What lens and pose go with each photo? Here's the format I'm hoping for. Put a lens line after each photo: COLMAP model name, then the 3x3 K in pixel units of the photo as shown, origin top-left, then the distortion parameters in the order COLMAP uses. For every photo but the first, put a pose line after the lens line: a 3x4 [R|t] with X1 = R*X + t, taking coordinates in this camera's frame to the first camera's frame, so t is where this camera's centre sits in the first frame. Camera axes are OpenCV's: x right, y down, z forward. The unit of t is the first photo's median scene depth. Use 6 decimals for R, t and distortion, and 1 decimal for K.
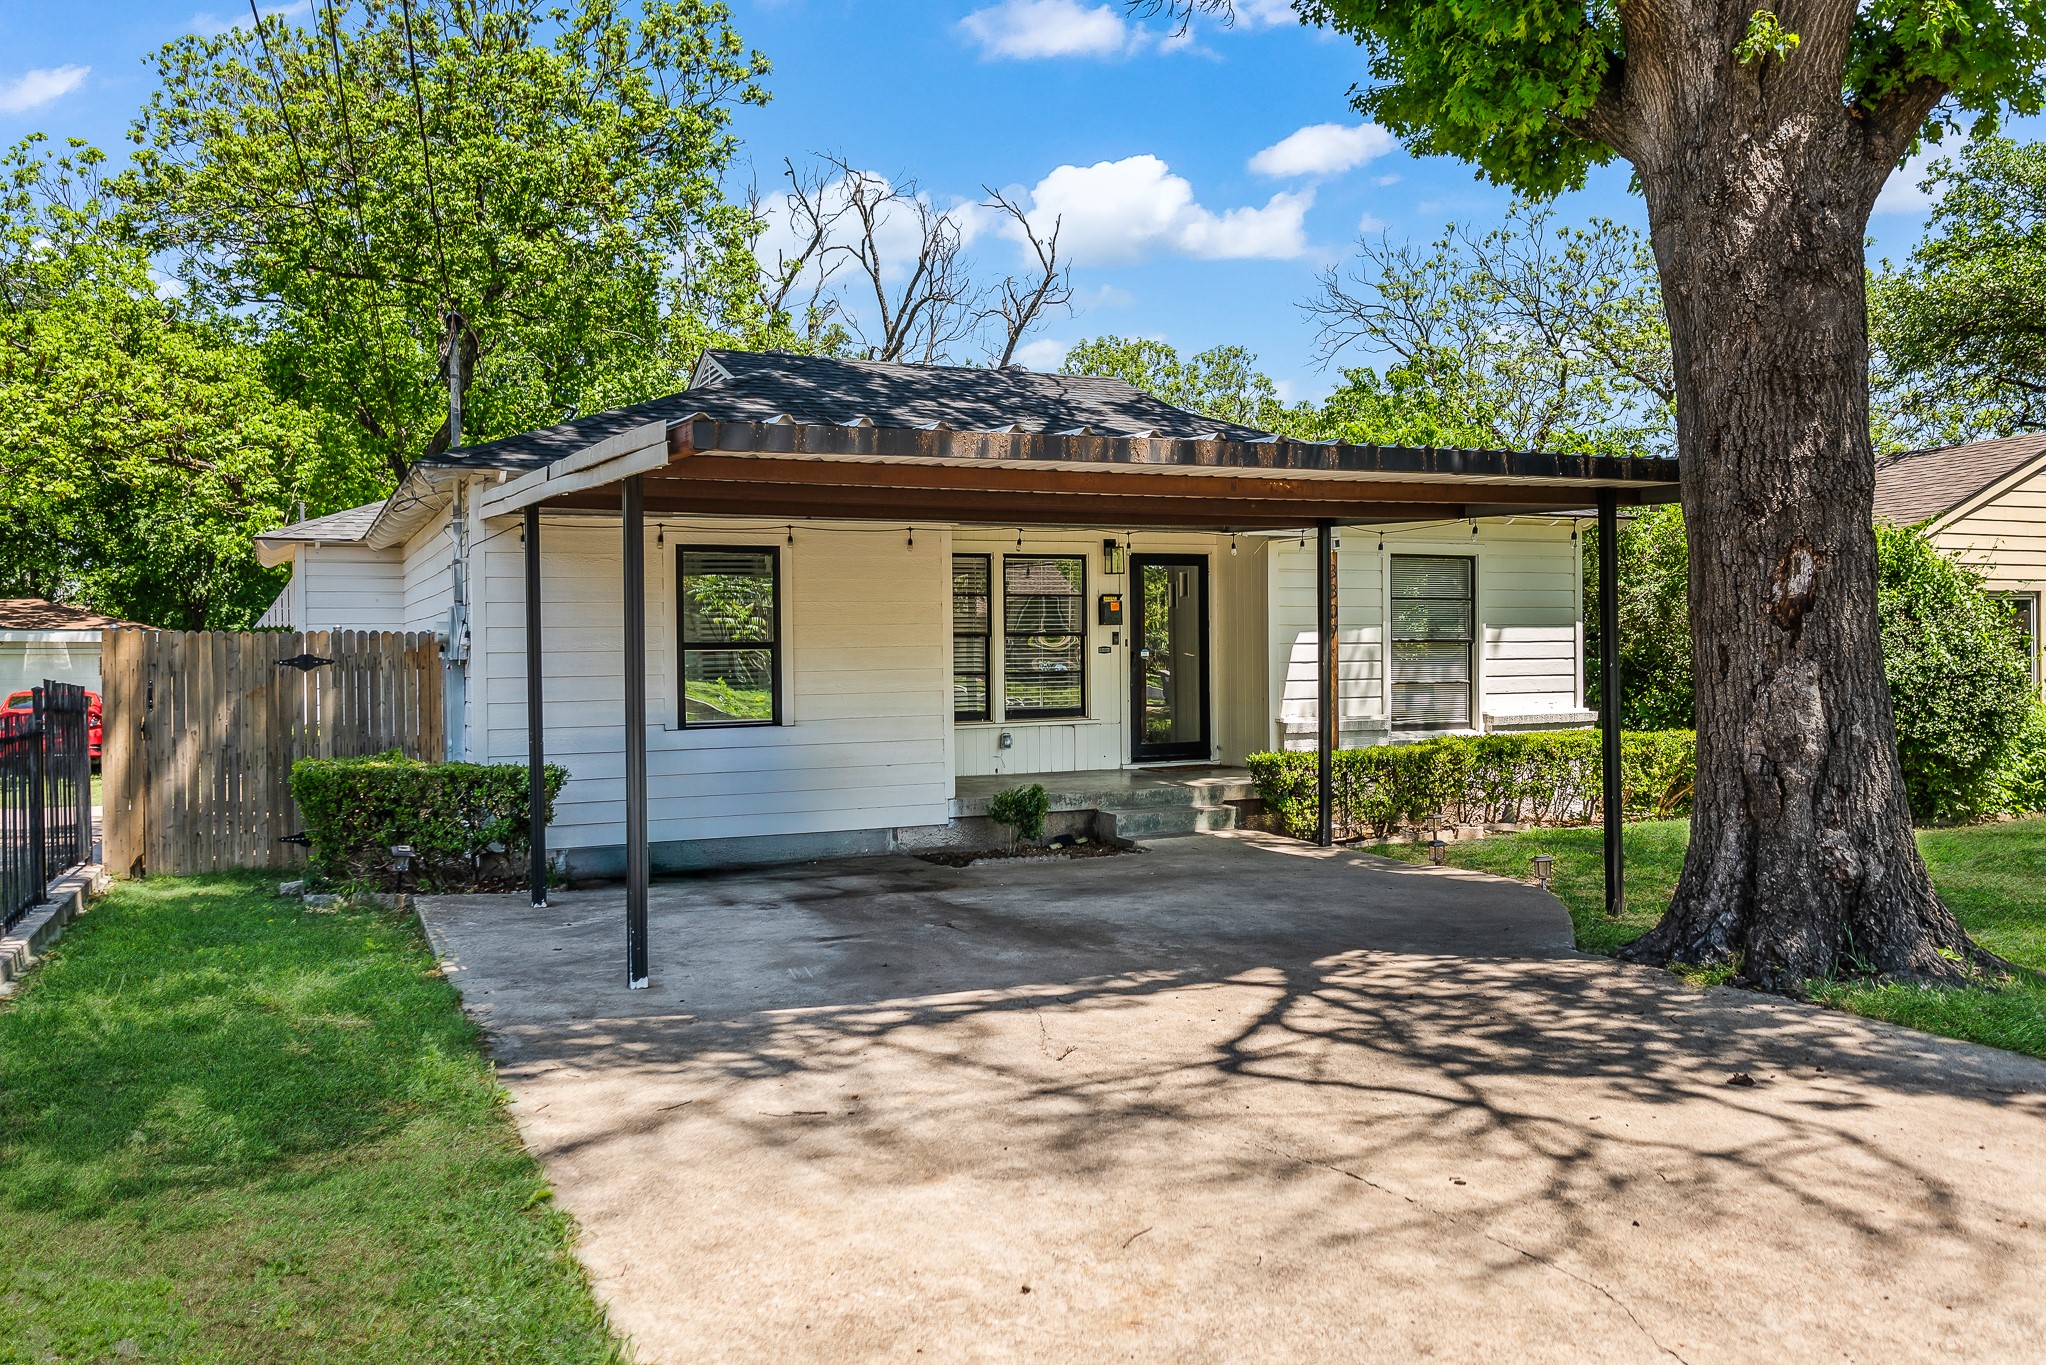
lens RADIAL K [[1579.0, 0, 1024.4], [0, 1579.0, 634.7], [0, 0, 1]] dist [0.006025, 0.002305]
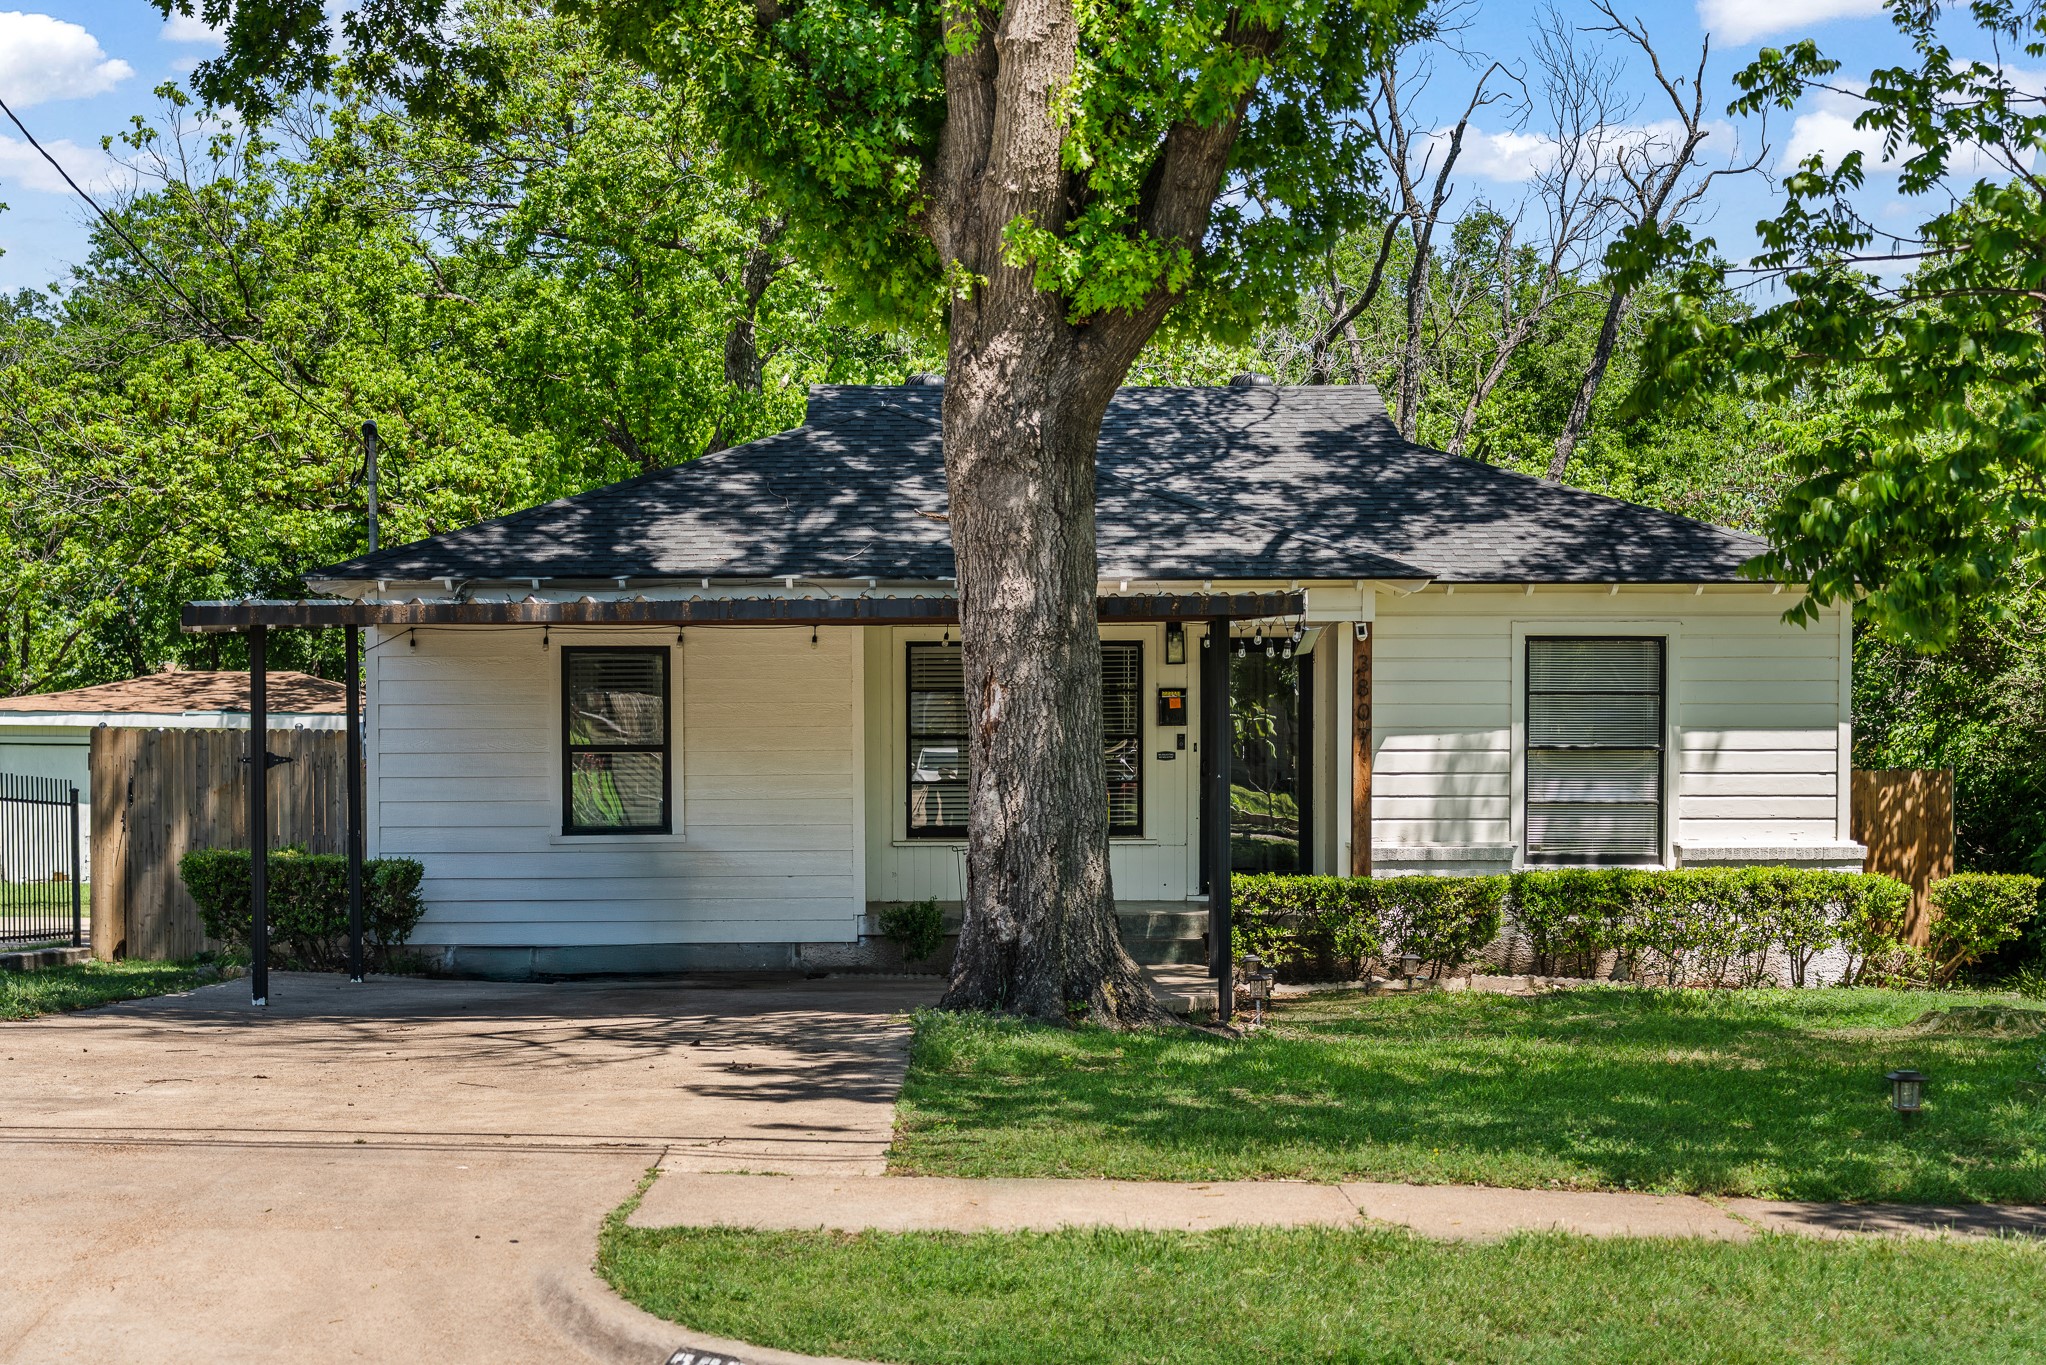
lens RADIAL K [[3036.6, 0, 985.4], [0, 3036.6, 792.4], [0, 0, 1]] dist [0.101963, 0.027311]
pose [[0.922023, 0.014596, -0.386860, 0.577010], [-0.004859, 0.999647, 0.026134, -0.012306], [0.387104, -0.022217, 0.921768, -0.500420]]
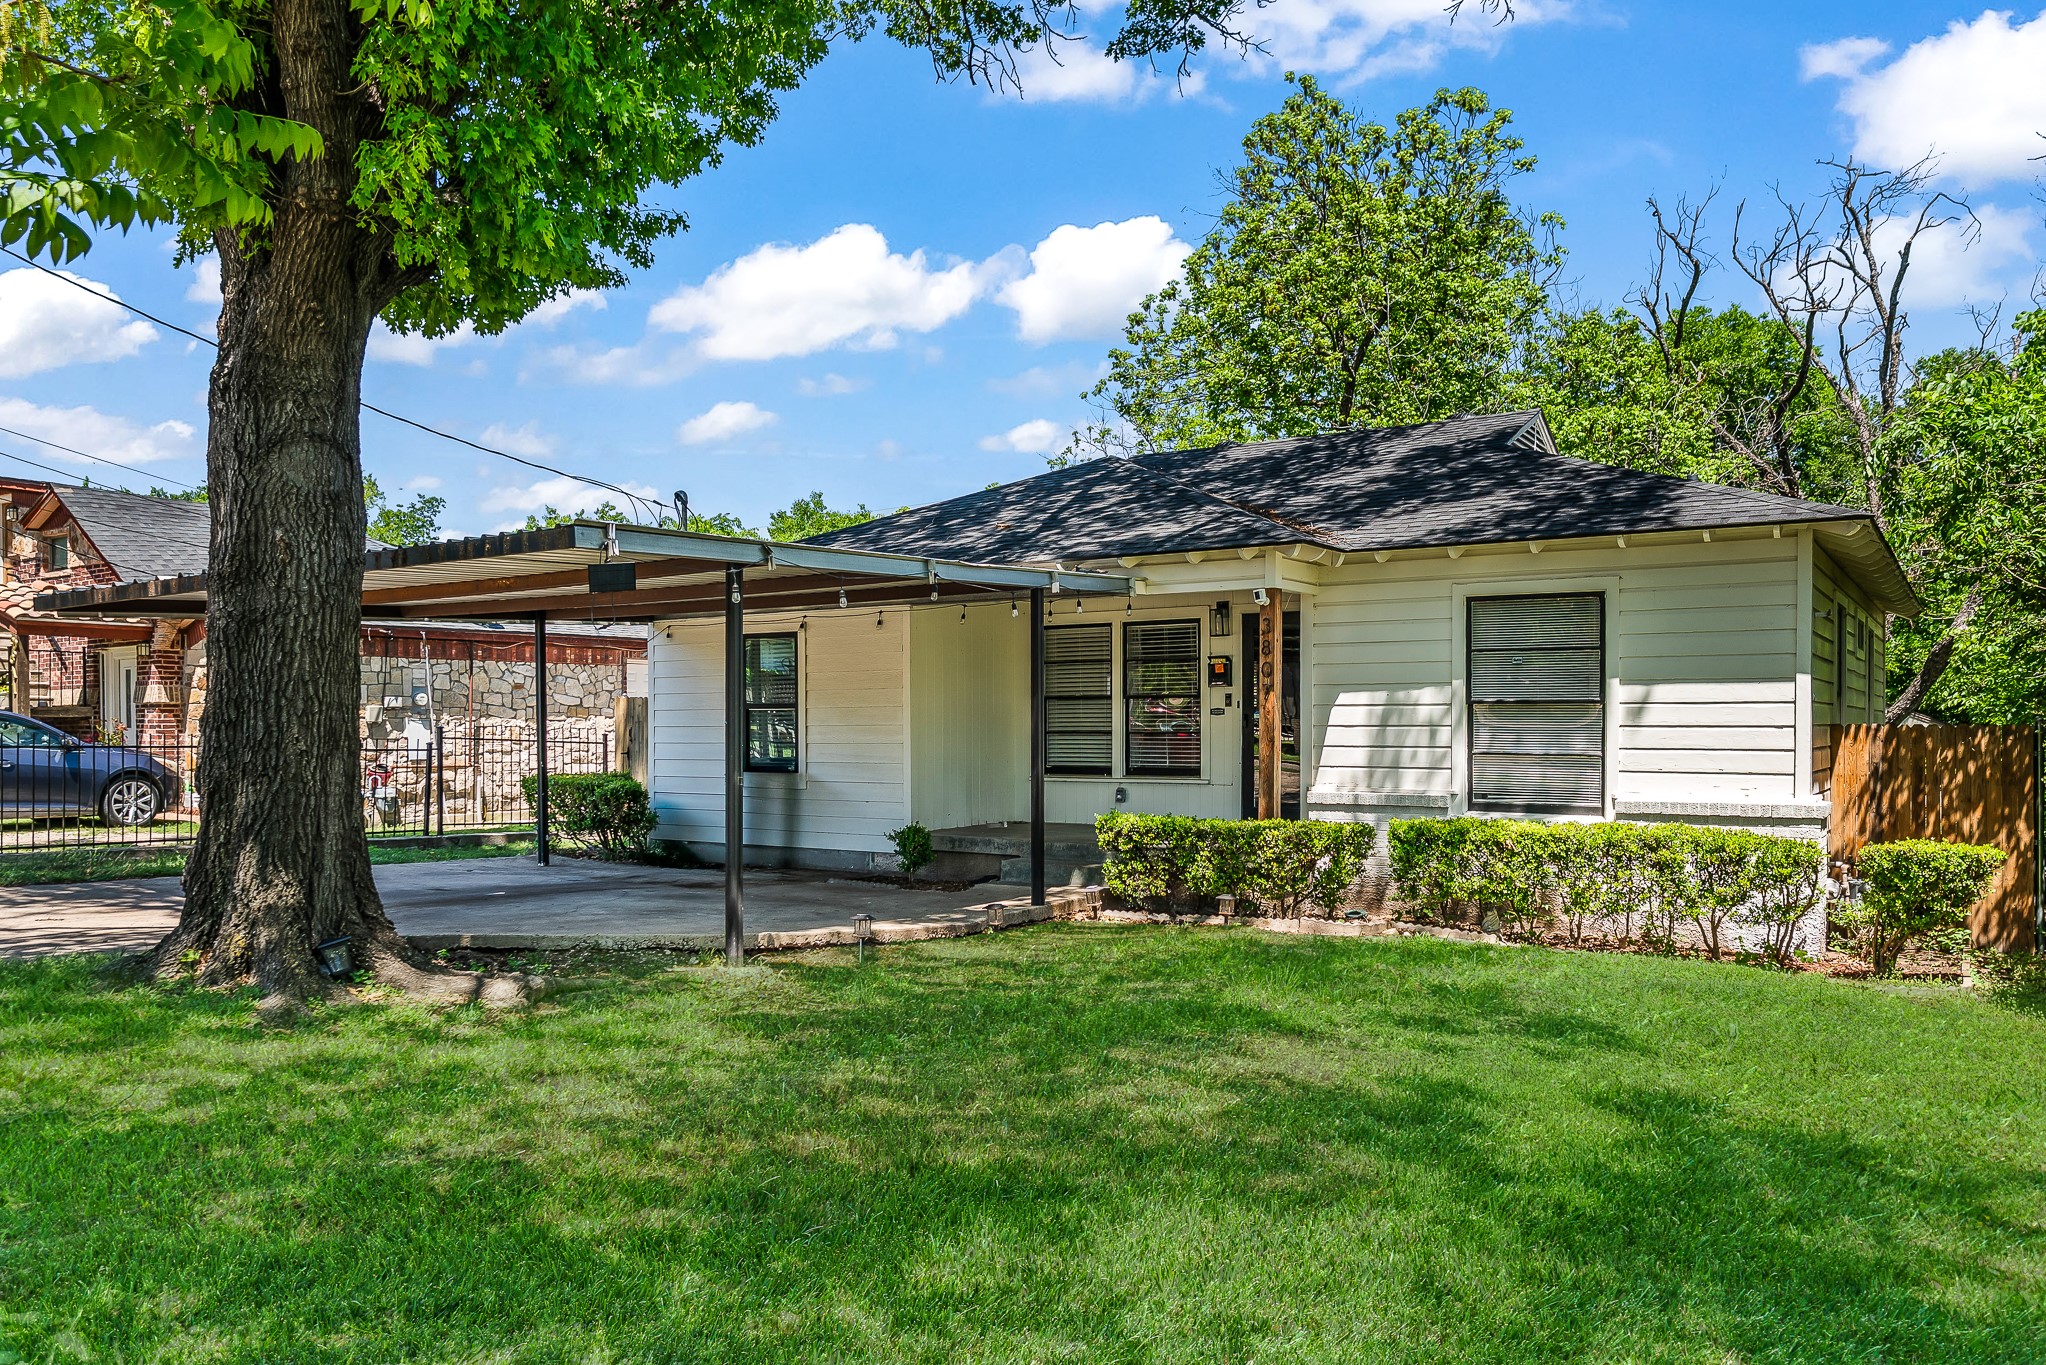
lens RADIAL K [[1456.0, 0, 1023.6], [0, 1456.0, 725.3], [0, 0, 1]] dist [-0.002154, -0.001476]
pose [[0.529008, 0.012282, -0.848528, 0.771339], [0.003792, 0.999851, 0.016836, 0.002268], [0.848609, -0.012125, 0.528882, 0.402363]]
